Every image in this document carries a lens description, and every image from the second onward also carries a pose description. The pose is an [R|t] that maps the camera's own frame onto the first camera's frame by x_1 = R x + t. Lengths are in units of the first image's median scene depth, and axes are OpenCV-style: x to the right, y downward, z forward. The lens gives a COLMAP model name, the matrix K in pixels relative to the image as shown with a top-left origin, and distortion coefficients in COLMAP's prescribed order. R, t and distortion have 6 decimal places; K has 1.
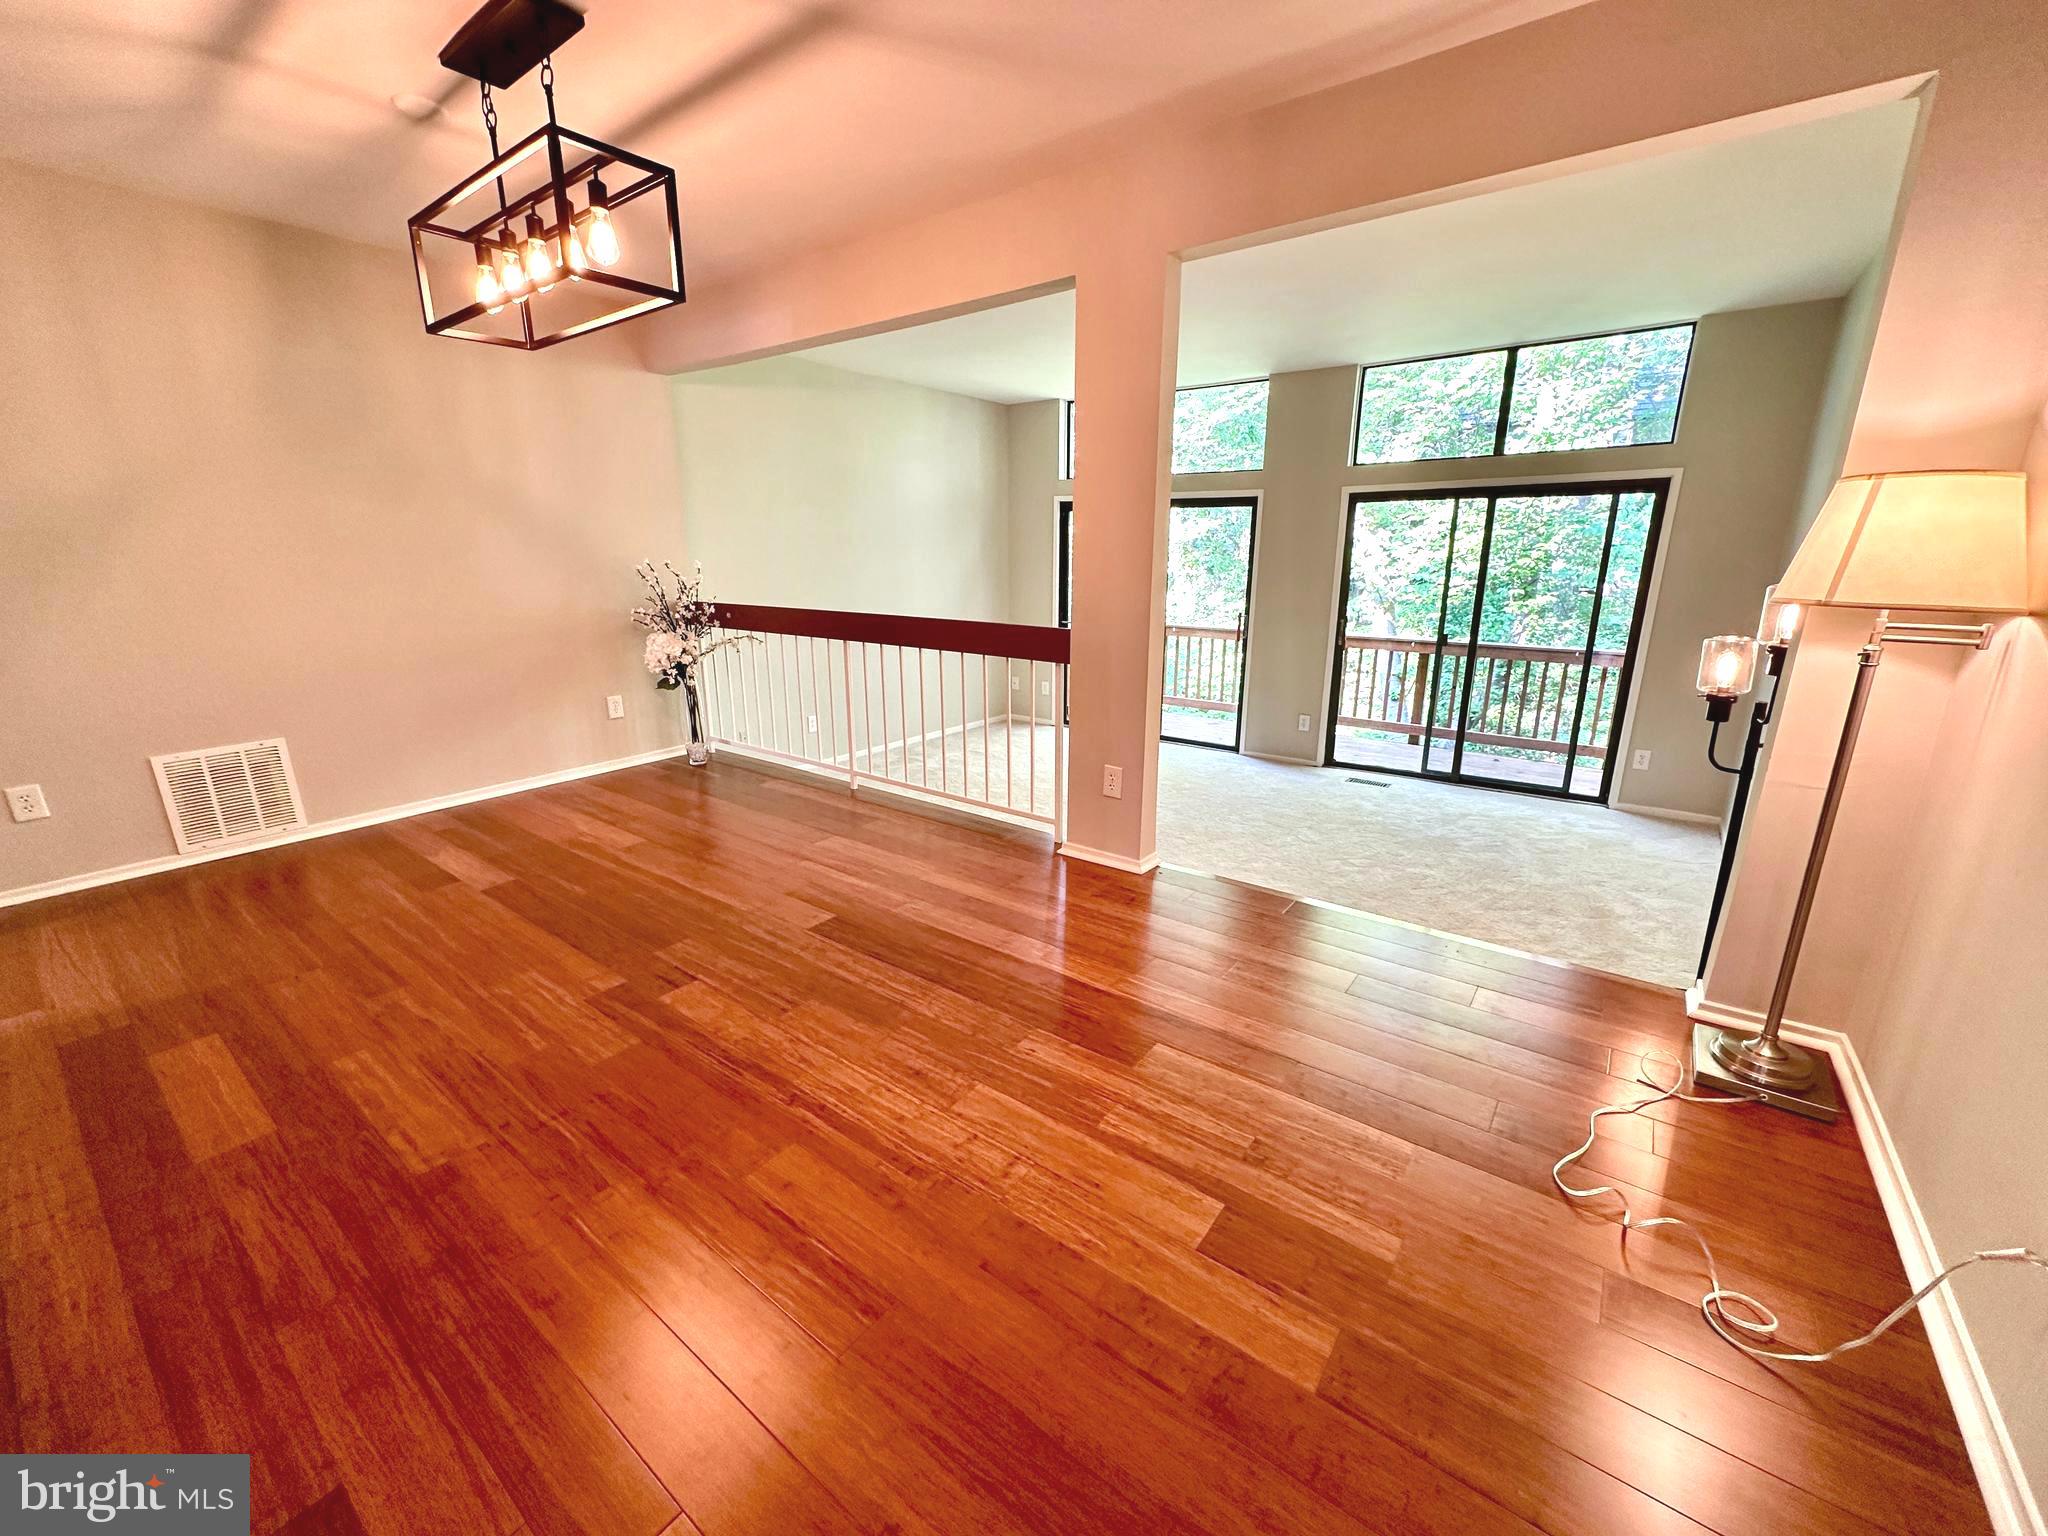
lens RADIAL K [[812.9, 0, 1024.0], [0, 812.9, 768.0], [0, 0, 1]] dist [-0.003606, 0.000295]
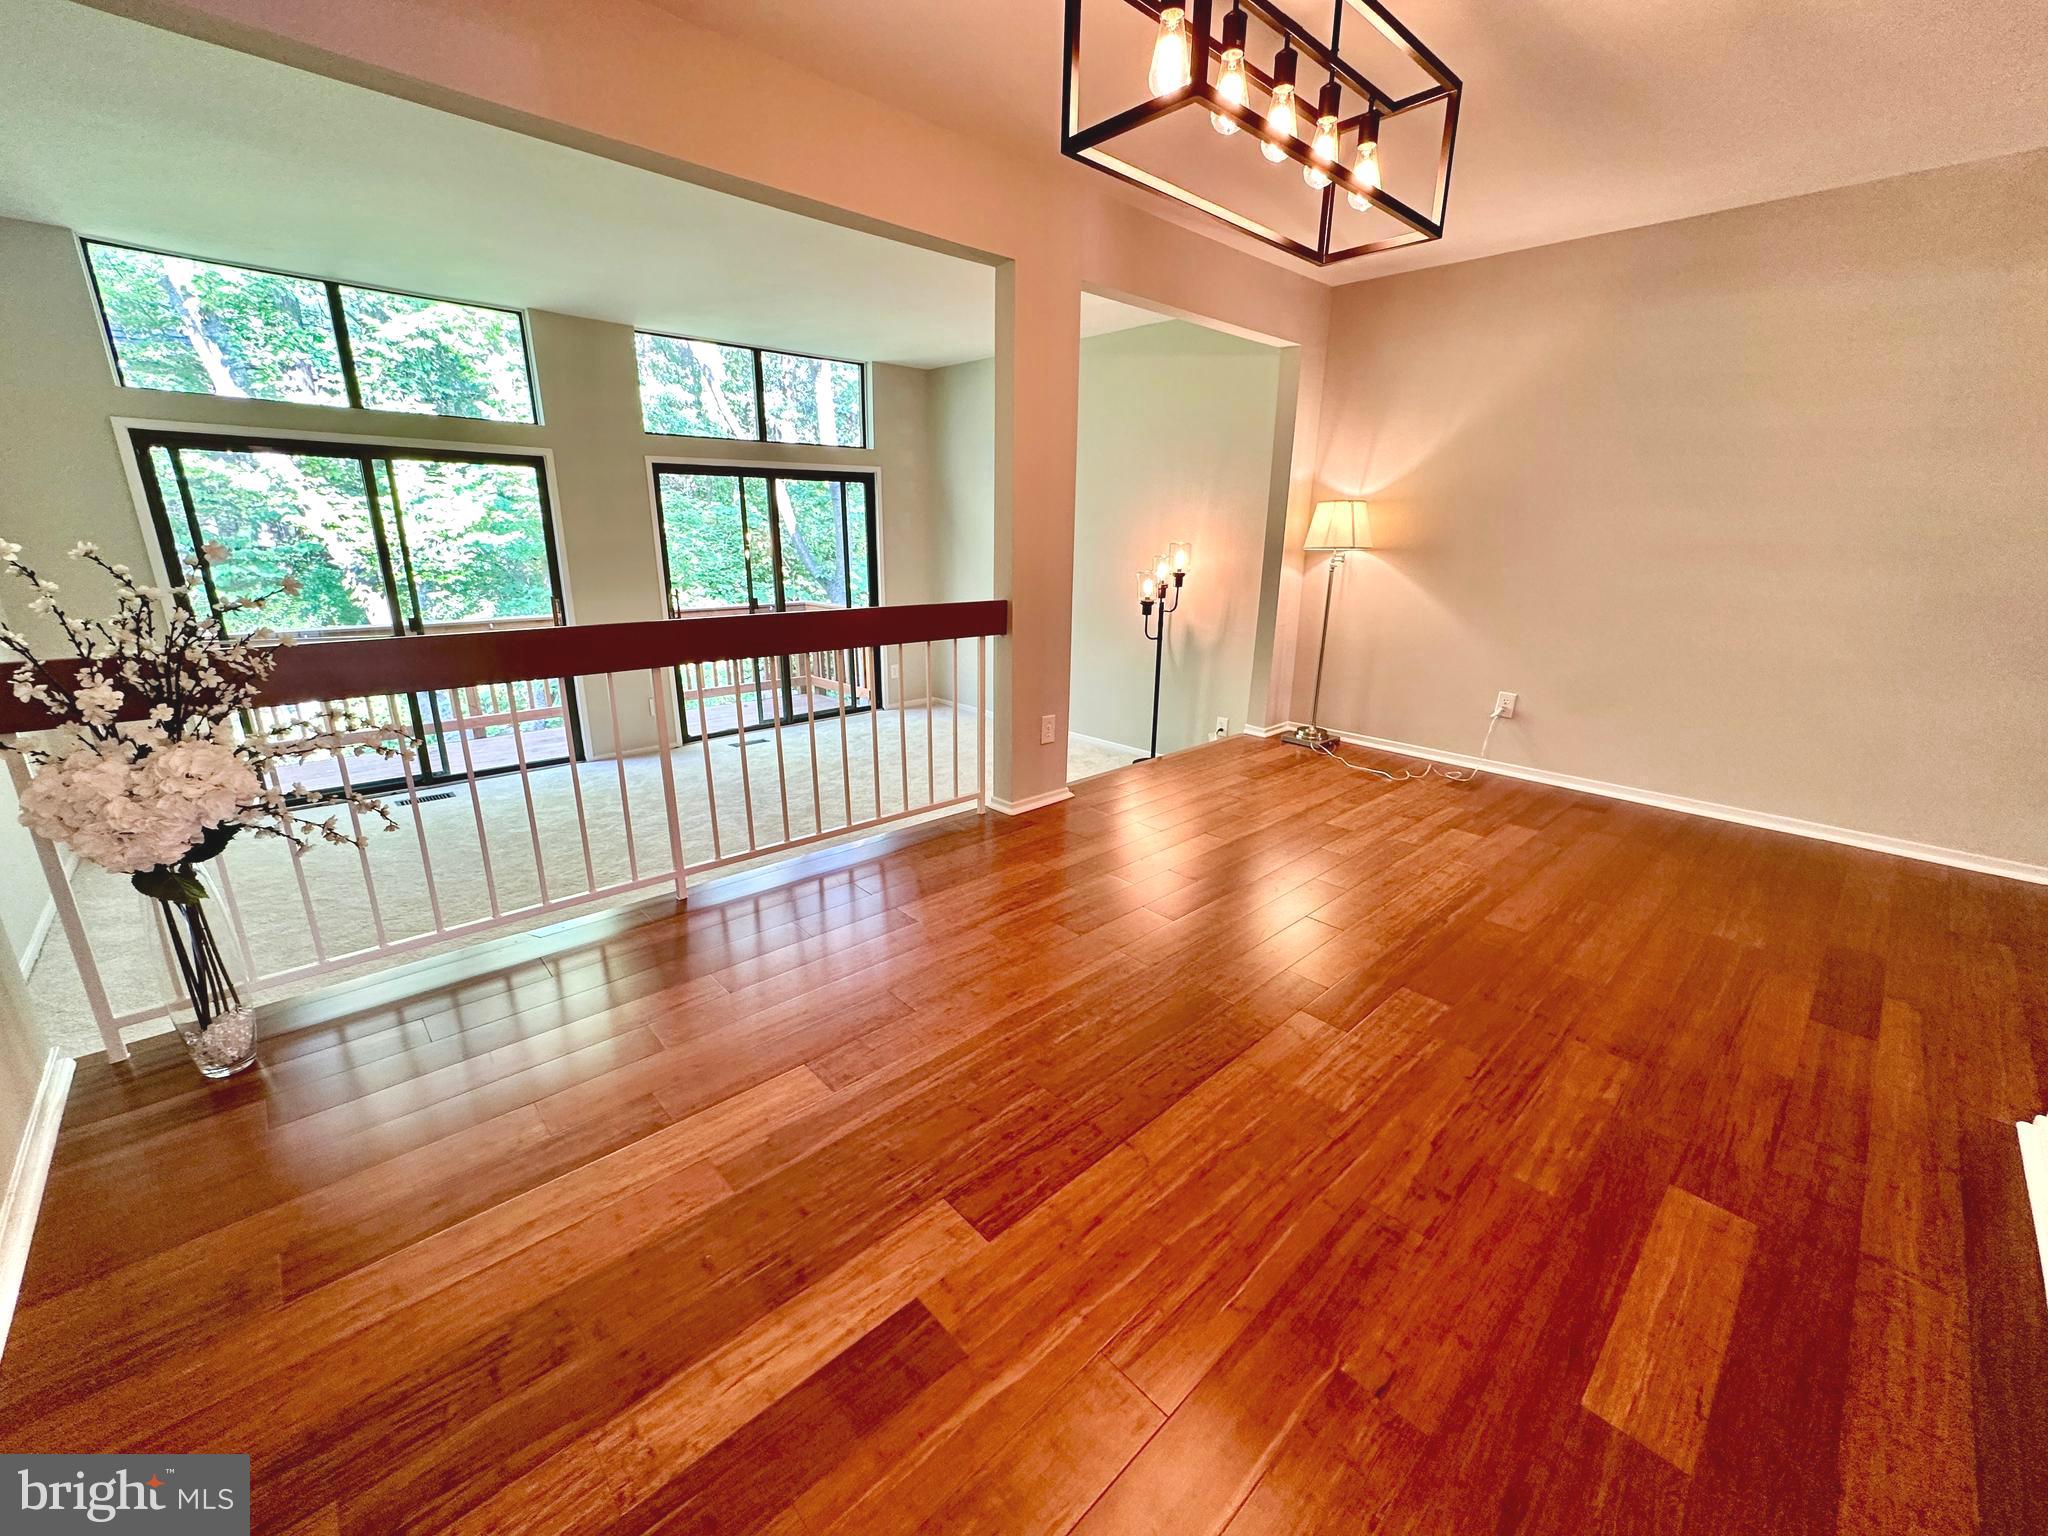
lens RADIAL K [[812.9, 0, 1024.0], [0, 812.9, 768.0], [0, 0, 1]] dist [-0.003606, 0.000295]
pose [[0.175844, -0.278191, 0.944293, -0.868593], [0.246595, 0.941104, 0.231332, -0.179320], [-0.953032, 0.192180, 0.234088, 0.681602]]
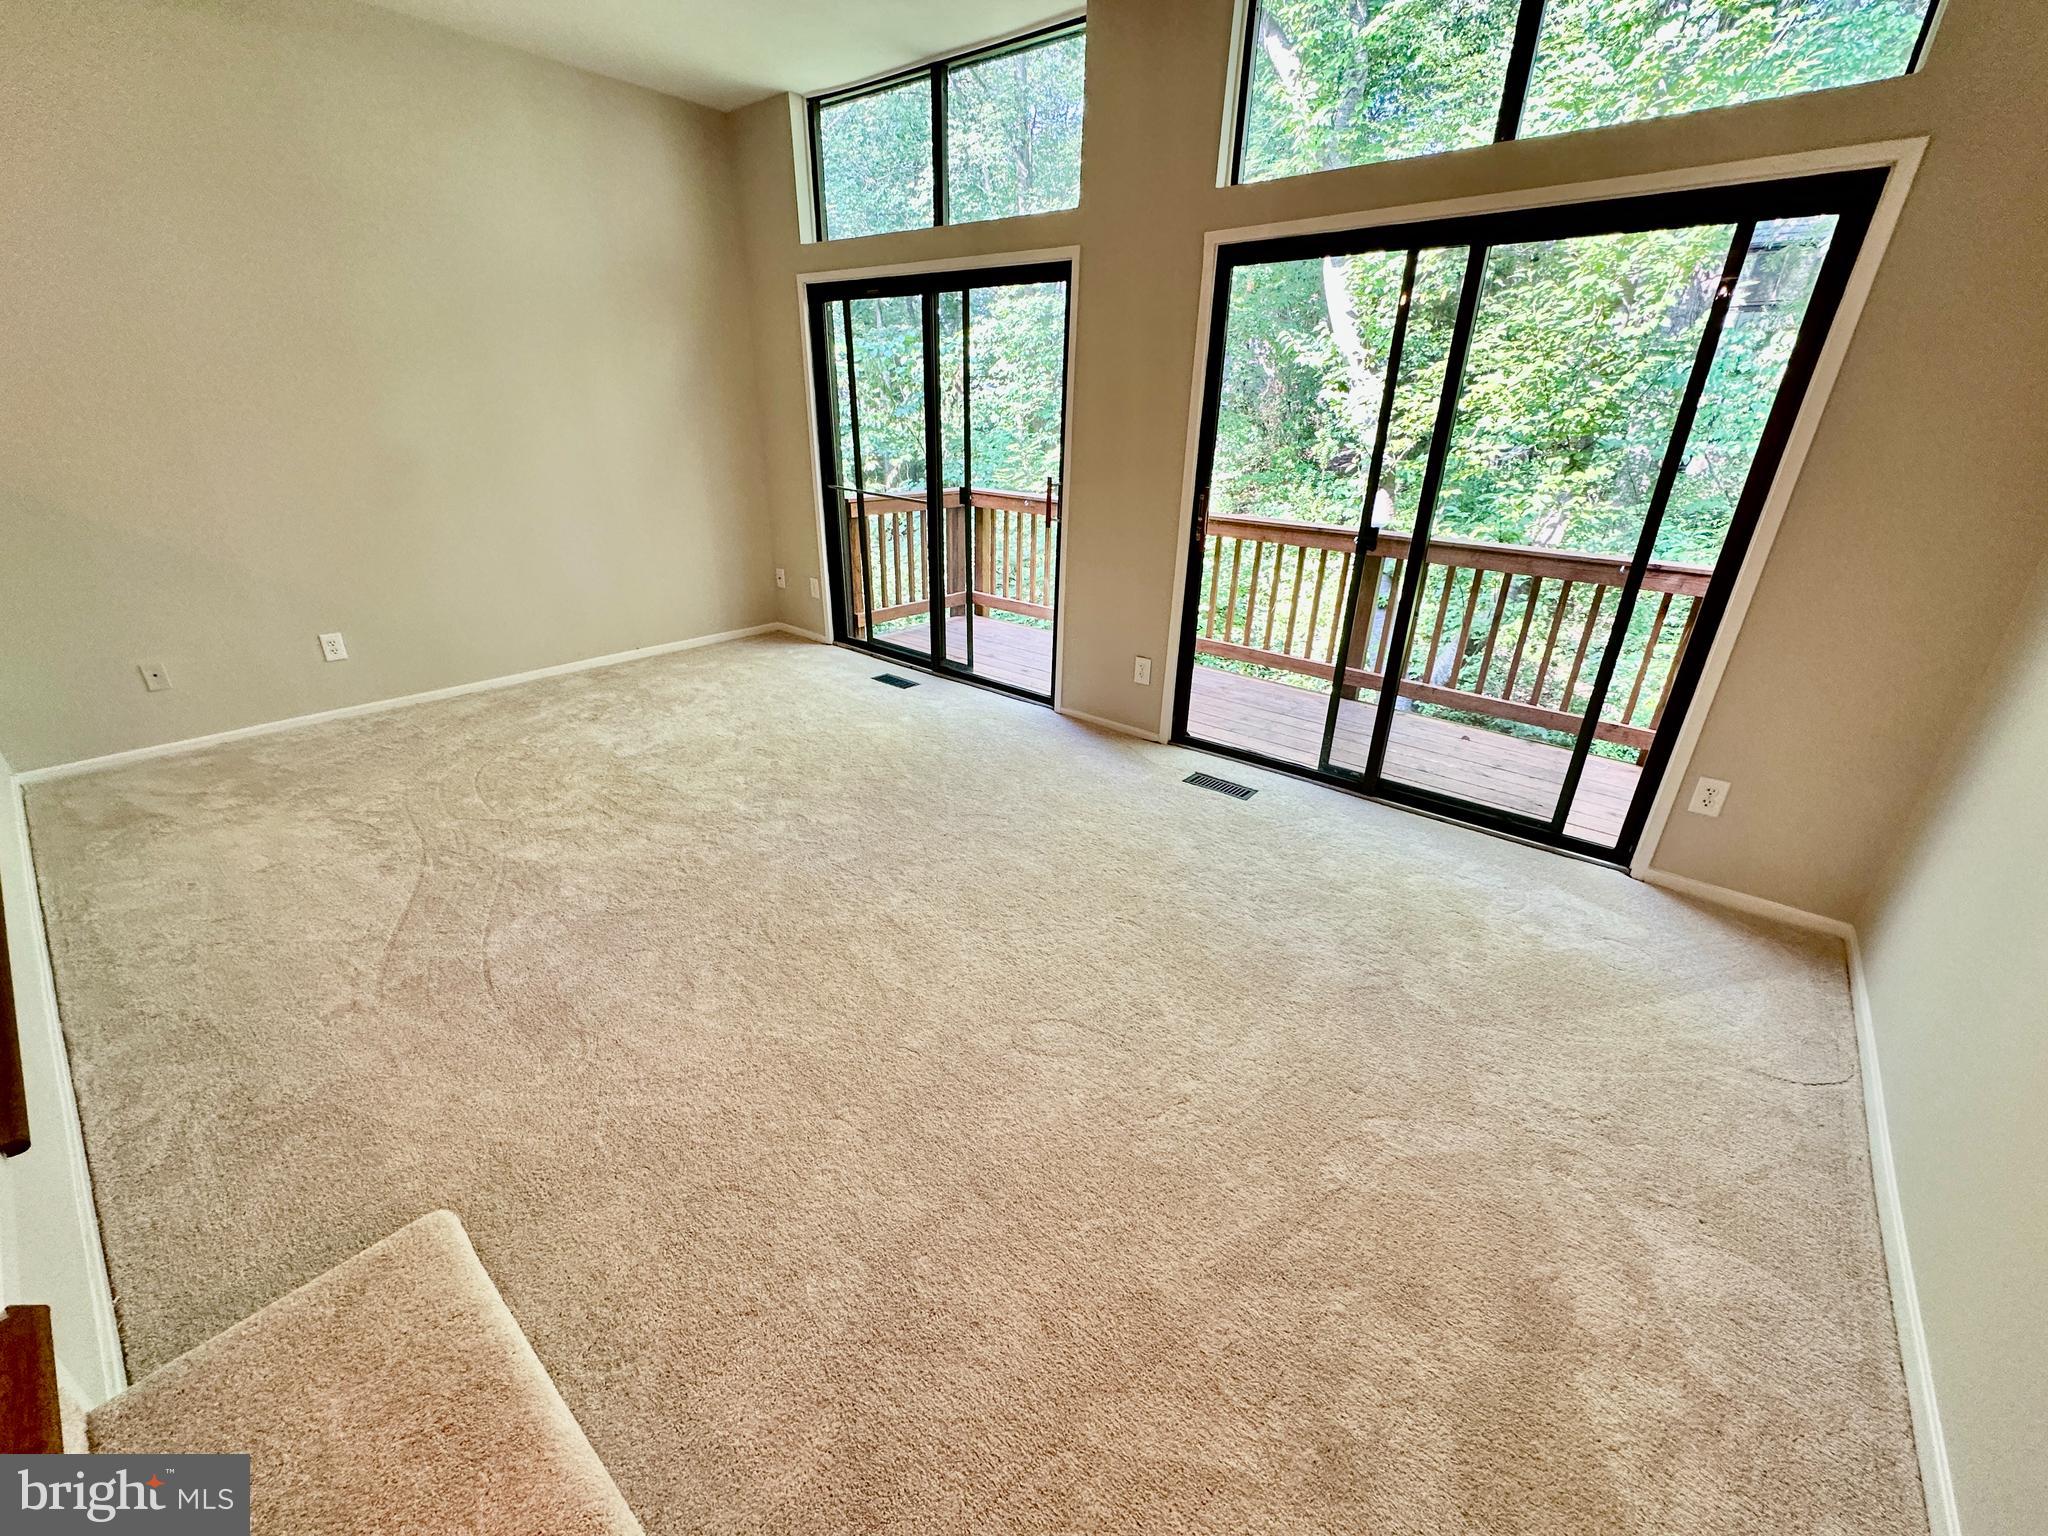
lens RADIAL K [[812.9, 0, 1024.0], [0, 812.9, 768.0], [0, 0, 1]] dist [-0.003606, 0.000295]
pose [[0.998504, 0.039711, -0.037586, 0.499944], [-0.033496, 0.987569, 0.153573, -0.130733], [0.043218, -0.152085, 0.987422, 0.686647]]
